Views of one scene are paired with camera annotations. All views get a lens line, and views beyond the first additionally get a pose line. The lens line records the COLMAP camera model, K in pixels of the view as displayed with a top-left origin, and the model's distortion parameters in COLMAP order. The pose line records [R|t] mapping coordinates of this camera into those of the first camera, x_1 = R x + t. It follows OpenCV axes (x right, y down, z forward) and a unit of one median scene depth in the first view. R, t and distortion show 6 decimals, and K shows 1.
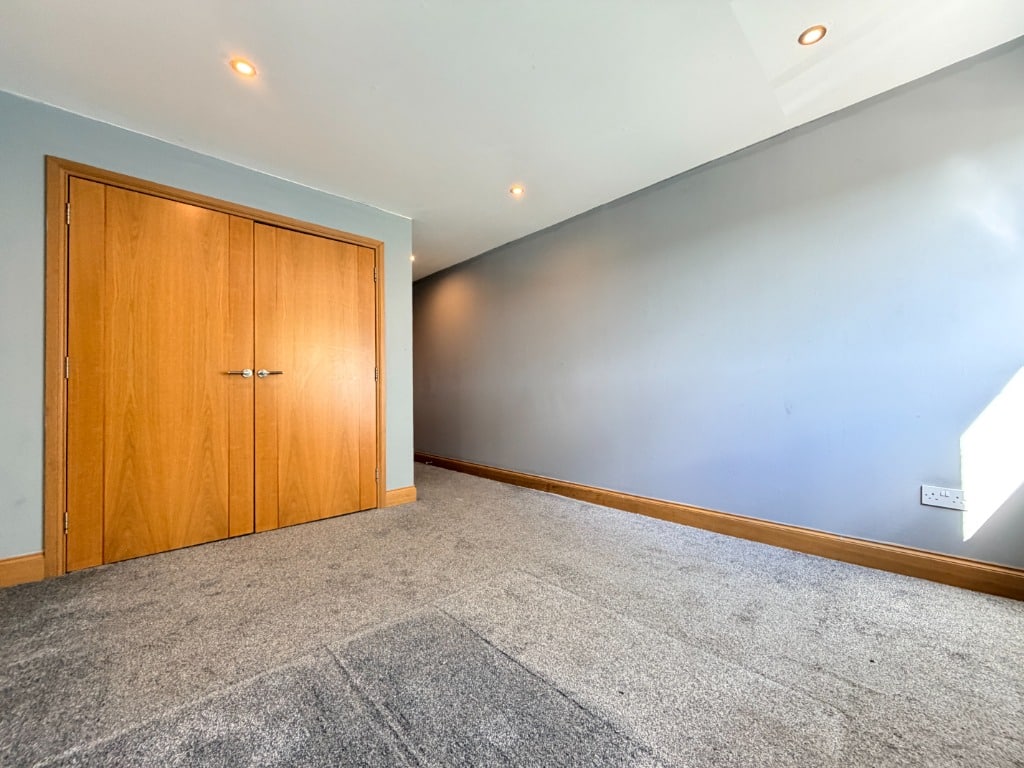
lens RADIAL K [[408.8, 0, 509.1], [0, 408.8, 386.0], [0, 0, 1]] dist [-0.004433, -0.000108]
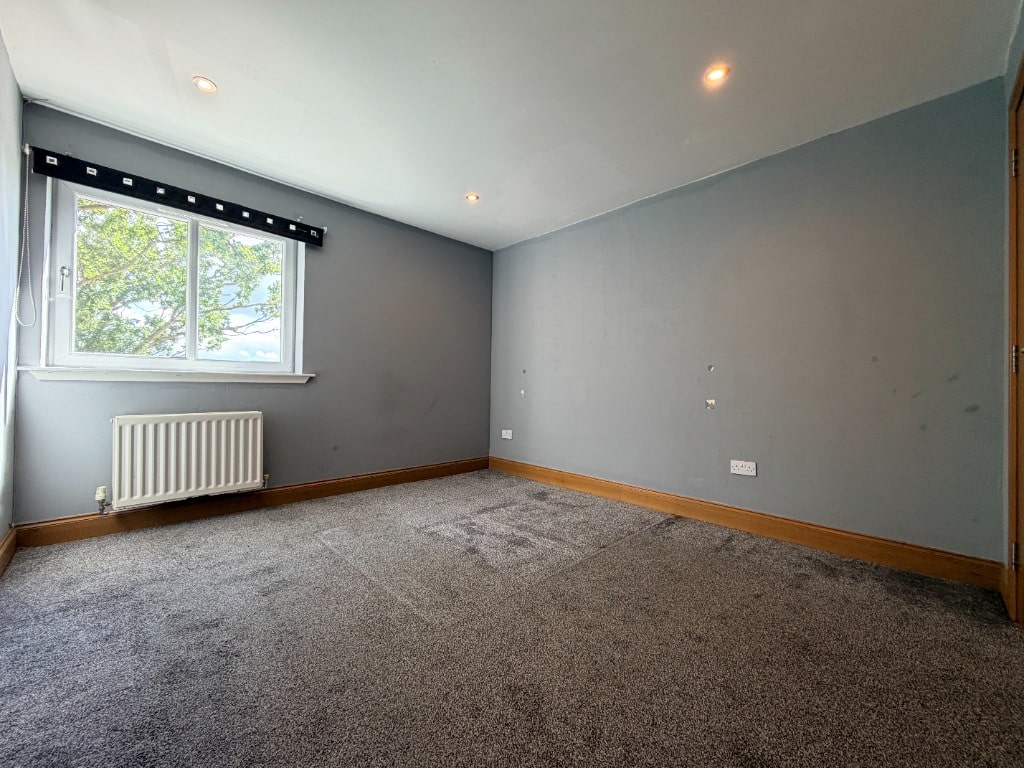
lens RADIAL K [[408.8, 0, 511.3], [0, 408.8, 377.6], [0, 0, 1]] dist [-0.004433, -0.000108]
pose [[-0.999855, -0.005869, -0.016013, -0.079407], [-0.005385, 0.999532, -0.030100, 0.015061], [0.016183, -0.030010, -0.999419, 1.384990]]
